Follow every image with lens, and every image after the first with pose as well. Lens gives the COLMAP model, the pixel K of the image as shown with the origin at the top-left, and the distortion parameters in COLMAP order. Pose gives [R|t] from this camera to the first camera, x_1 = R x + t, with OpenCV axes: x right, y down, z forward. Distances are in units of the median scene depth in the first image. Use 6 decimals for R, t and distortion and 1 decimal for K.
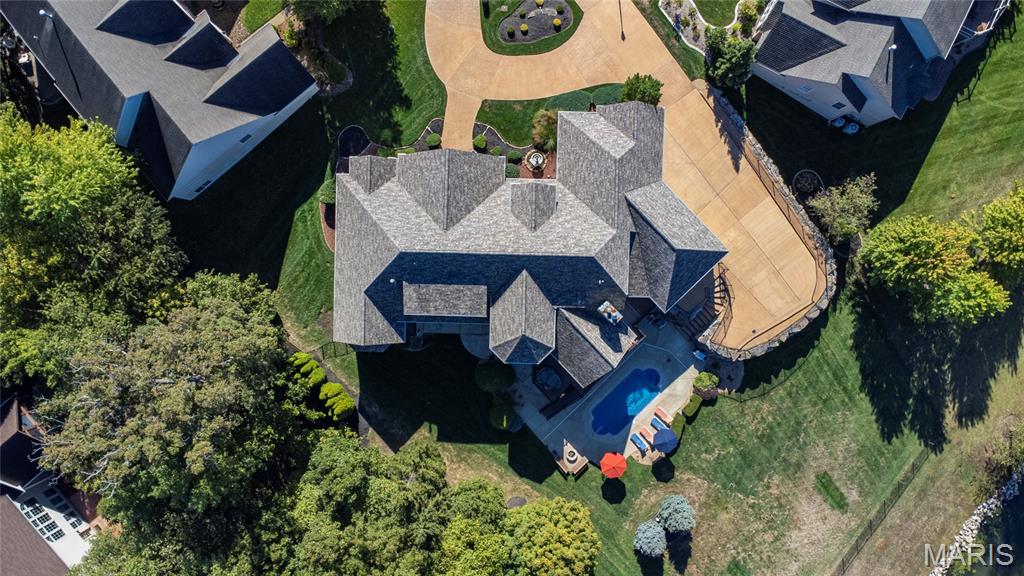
lens RADIAL K [[737.2, 0, 512.0], [0, 737.2, 288.0], [0, 0, 1]] dist [0.018121, 0.000563]
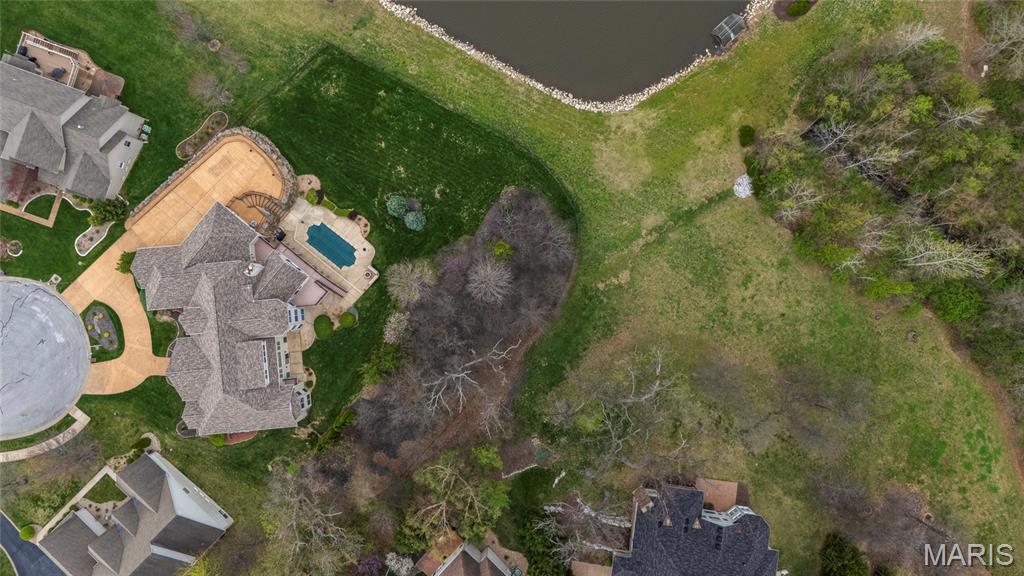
lens RADIAL K [[757.3, 0, 512.0], [0, 757.3, 288.0], [0, 0, 1]] dist [0.029677, -0.004971]
pose [[-0.113201, -0.993430, -0.016804, 0.050575], [0.993074, -0.112592, -0.033587, 0.682159], [0.031474, -0.020489, 0.999295, -0.755921]]
